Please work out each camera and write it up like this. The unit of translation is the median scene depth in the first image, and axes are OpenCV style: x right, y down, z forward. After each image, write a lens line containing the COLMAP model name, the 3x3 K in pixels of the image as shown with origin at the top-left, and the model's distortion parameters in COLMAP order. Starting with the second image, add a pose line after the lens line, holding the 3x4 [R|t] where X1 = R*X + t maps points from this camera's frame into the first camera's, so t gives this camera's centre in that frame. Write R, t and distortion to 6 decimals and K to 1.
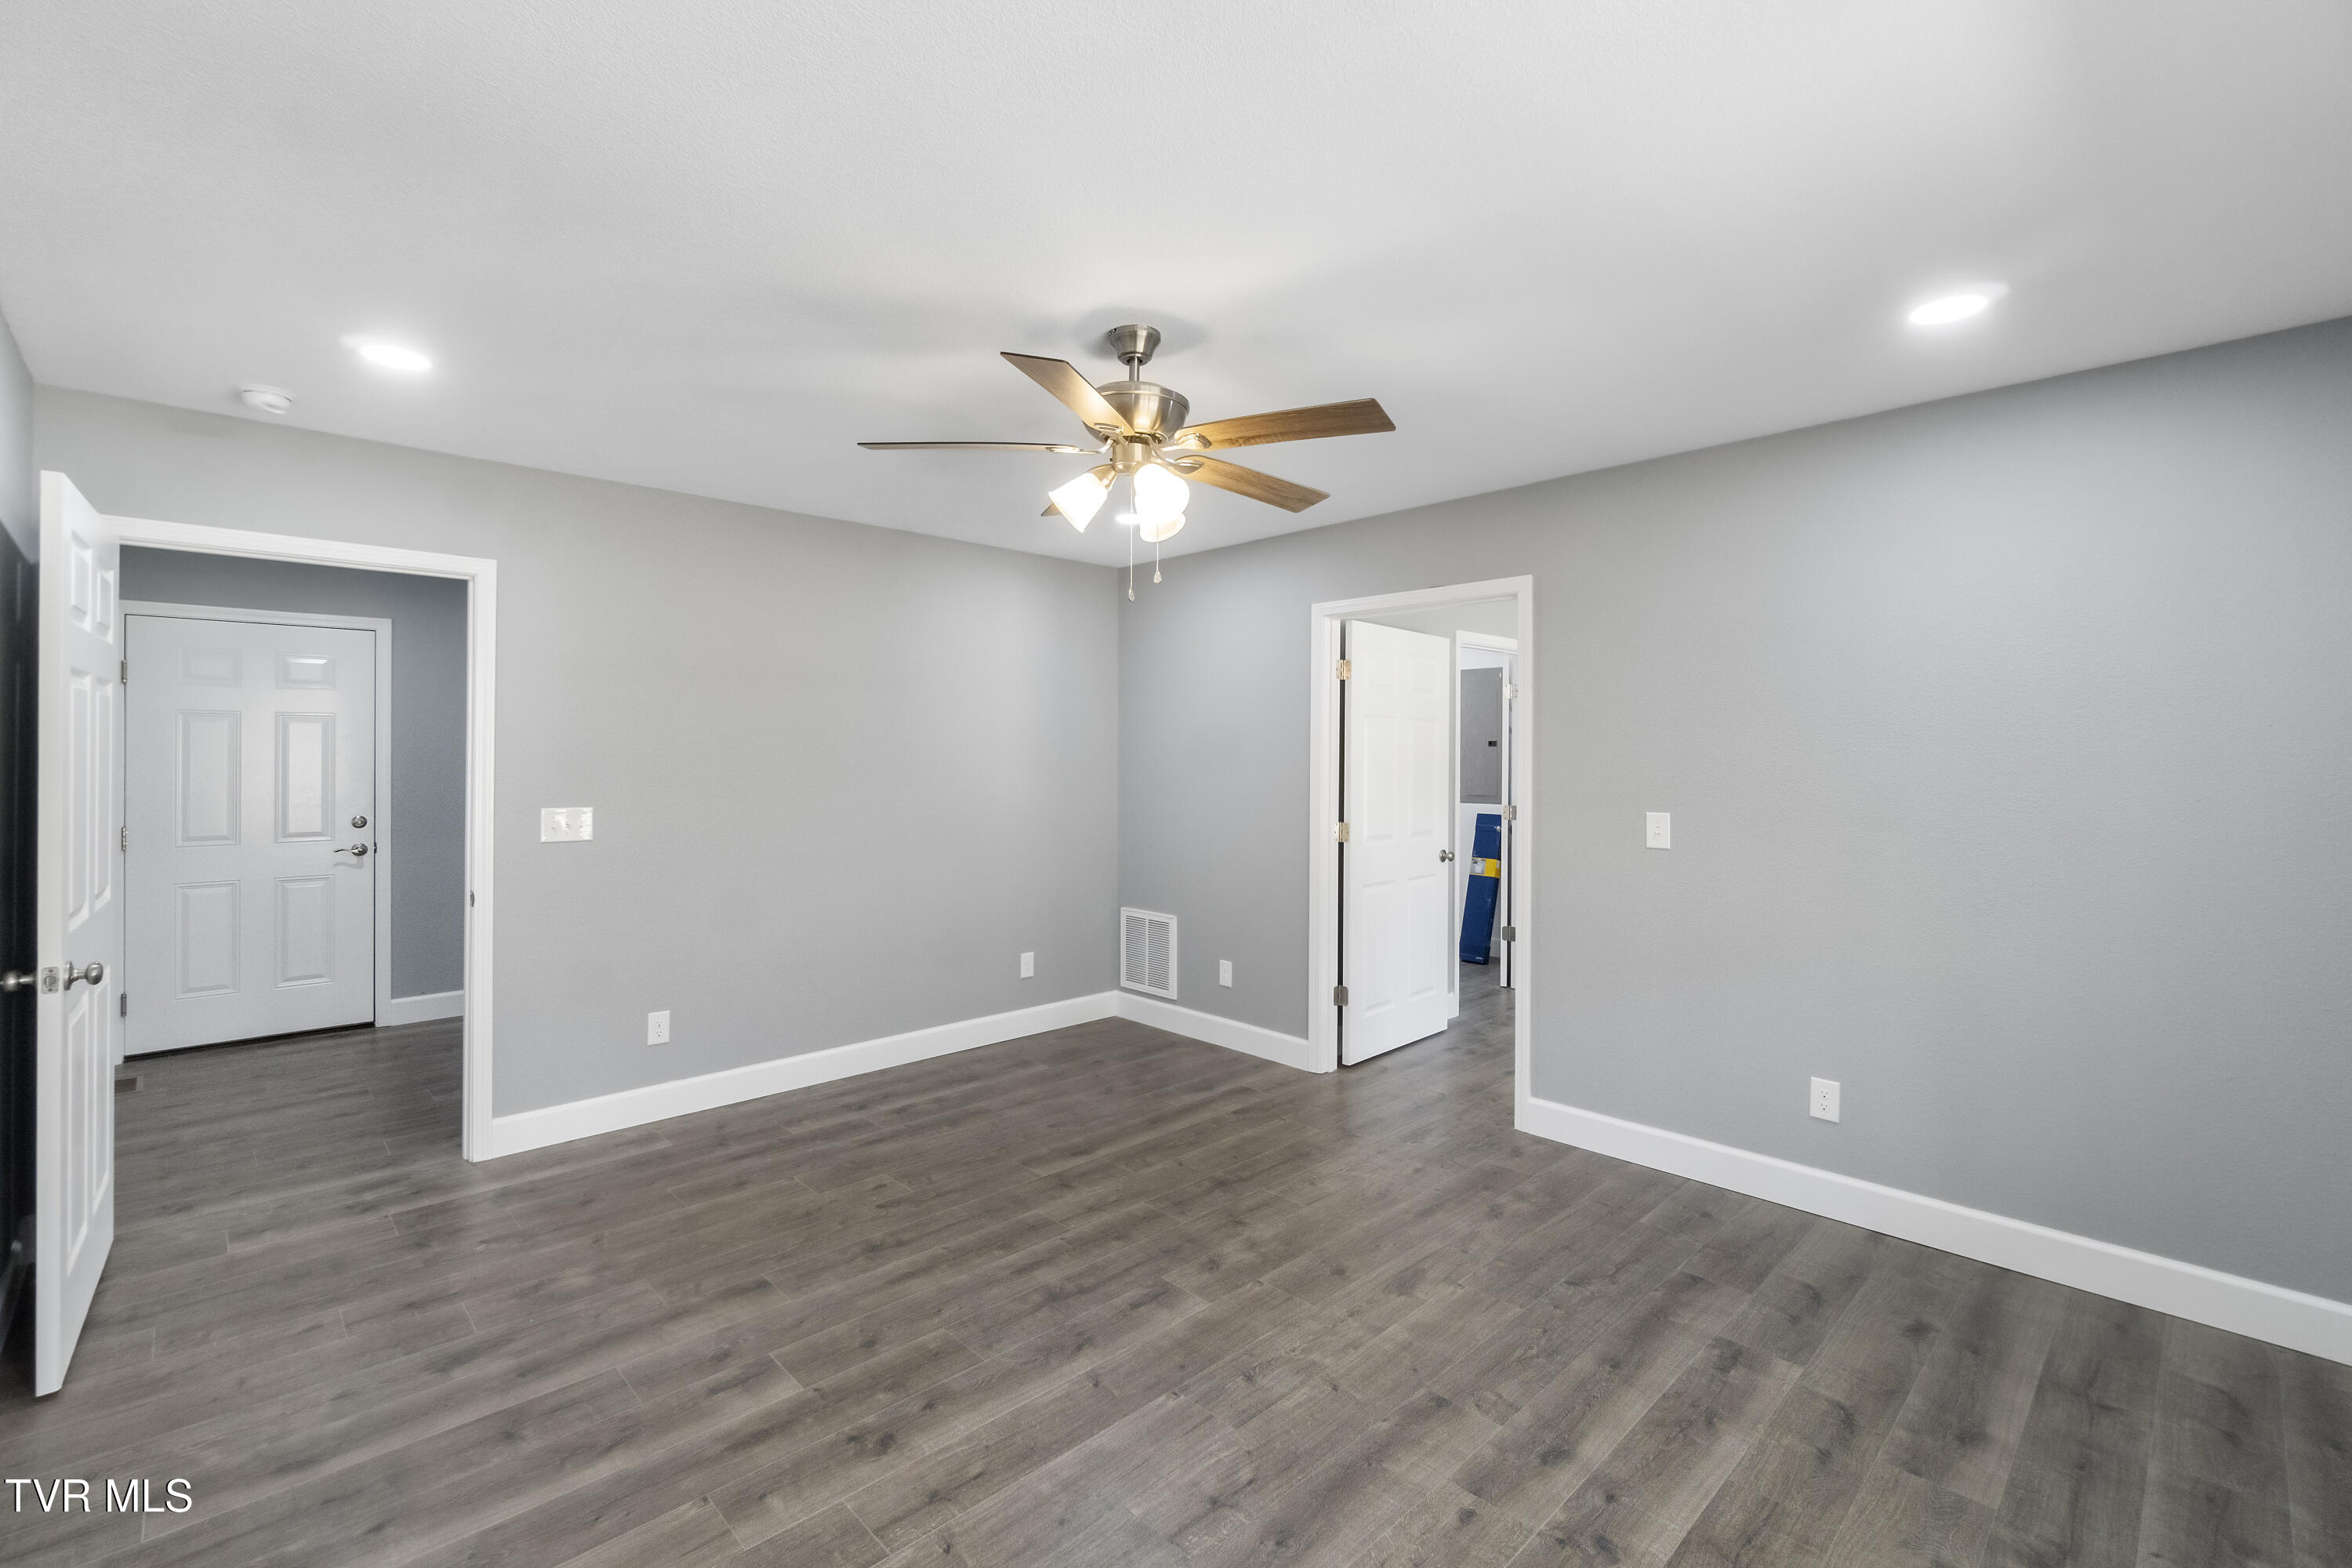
lens RADIAL K [[1016.9, 0, 1156.1], [0, 1016.9, 743.0], [0, 0, 1]] dist [-0.004436, 0.001617]
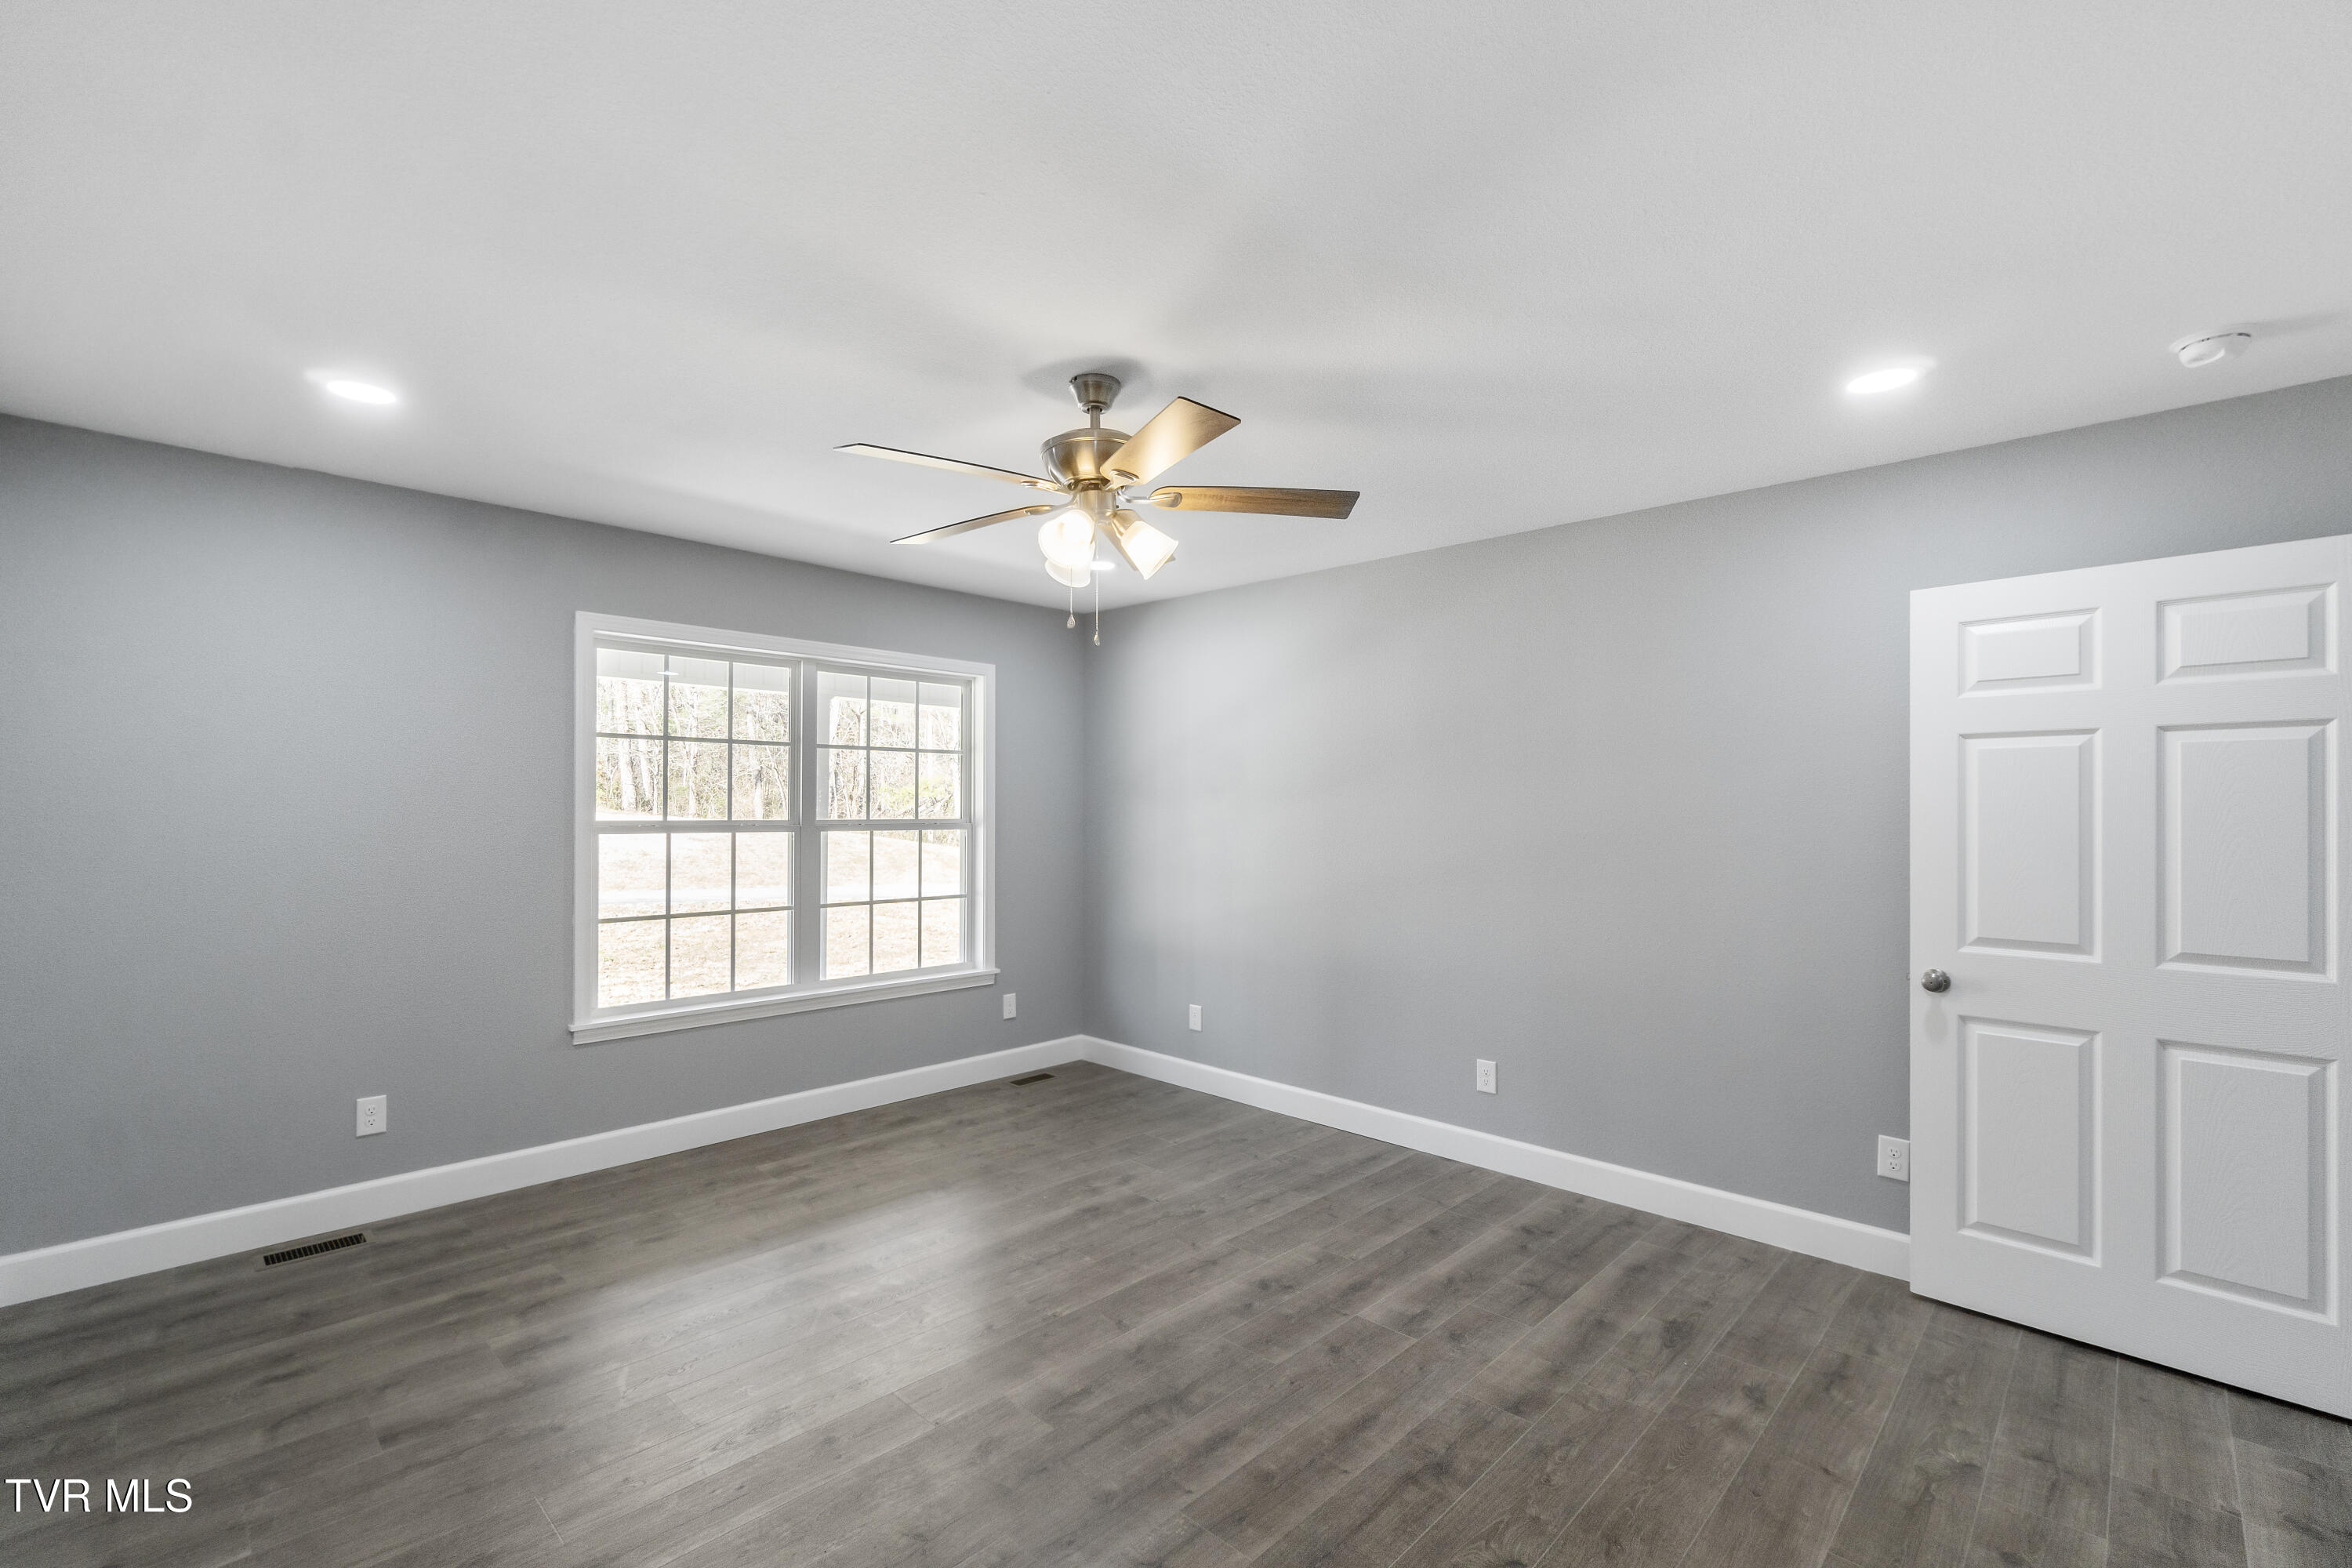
lens RADIAL K [[1016.9, 0, 1159.8], [0, 1016.9, 813.5], [0, 0, 1]] dist [-0.004436, 0.001617]
pose [[-0.999082, -0.010661, -0.041482, -0.041460], [-0.010393, 0.999924, -0.006663, 0.031151], [0.041550, -0.006225, -0.999117, 1.836612]]
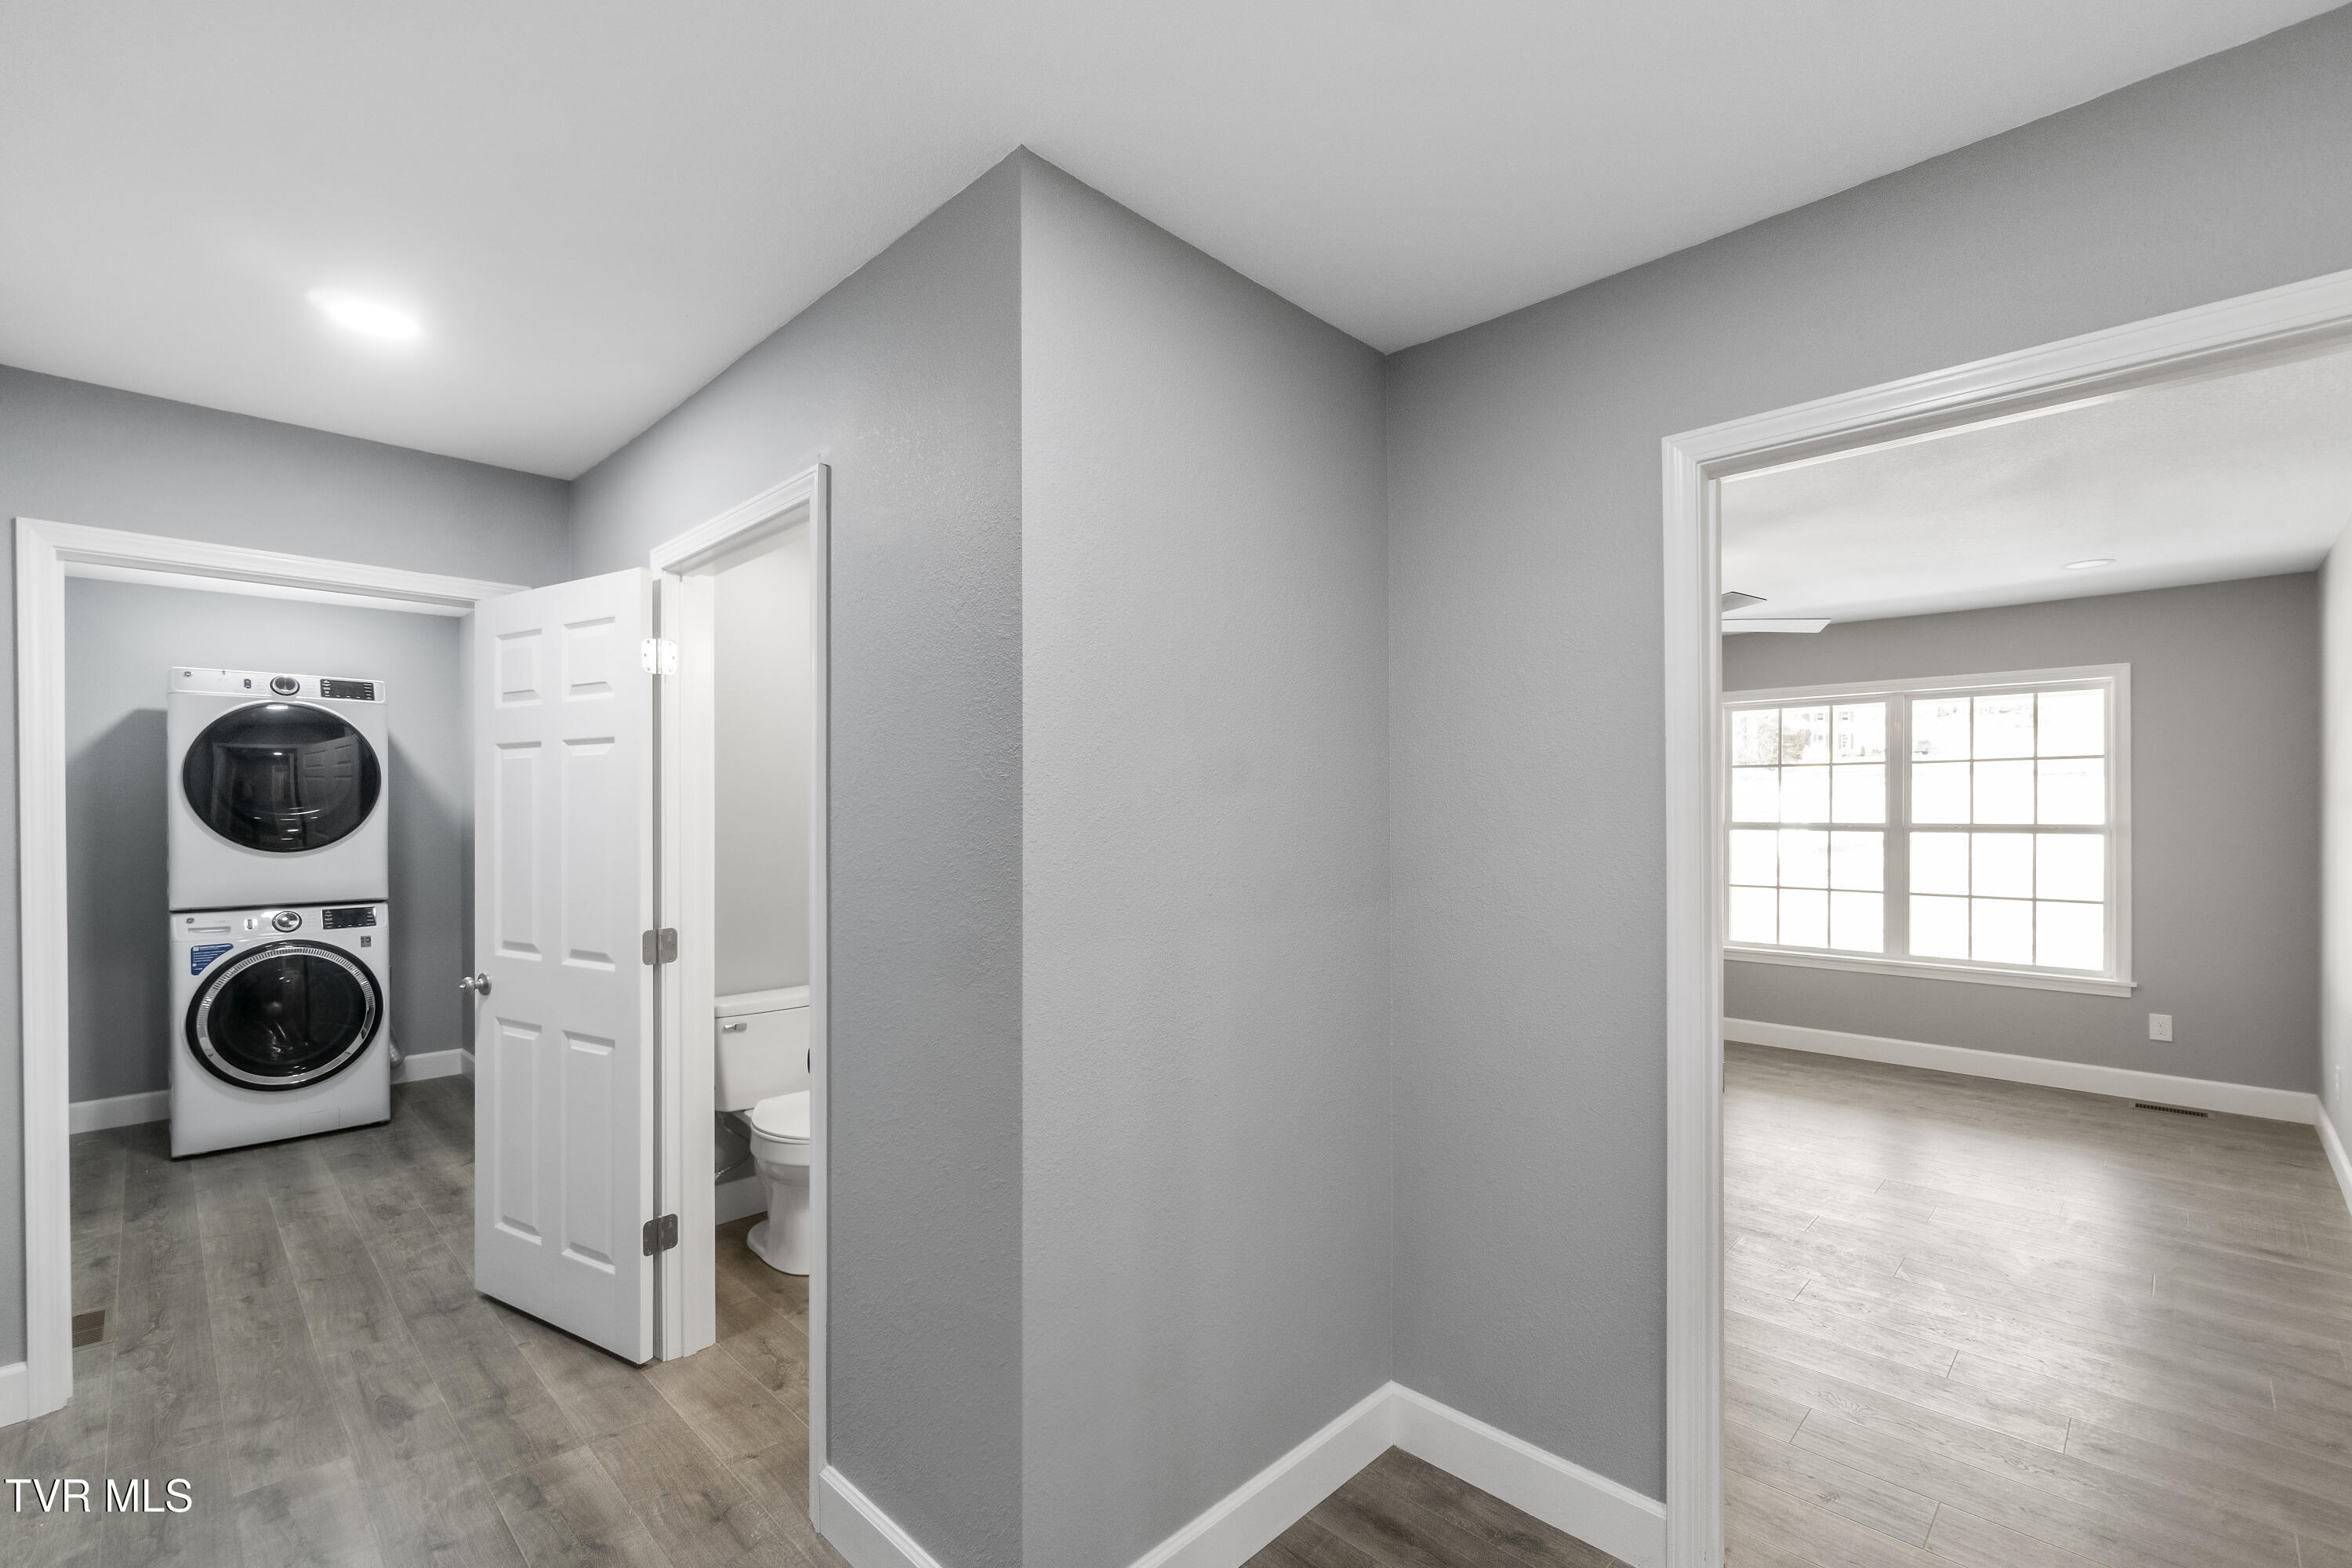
lens RADIAL K [[1016.9, 0, 1168.4], [0, 1016.9, 801.4], [0, 0, 1]] dist [-0.004436, 0.001617]
pose [[-0.023800, -0.012785, 0.999635, -1.555289], [-0.008787, 0.999882, 0.012579, -0.017930], [-0.999678, -0.008484, -0.023909, 1.693085]]
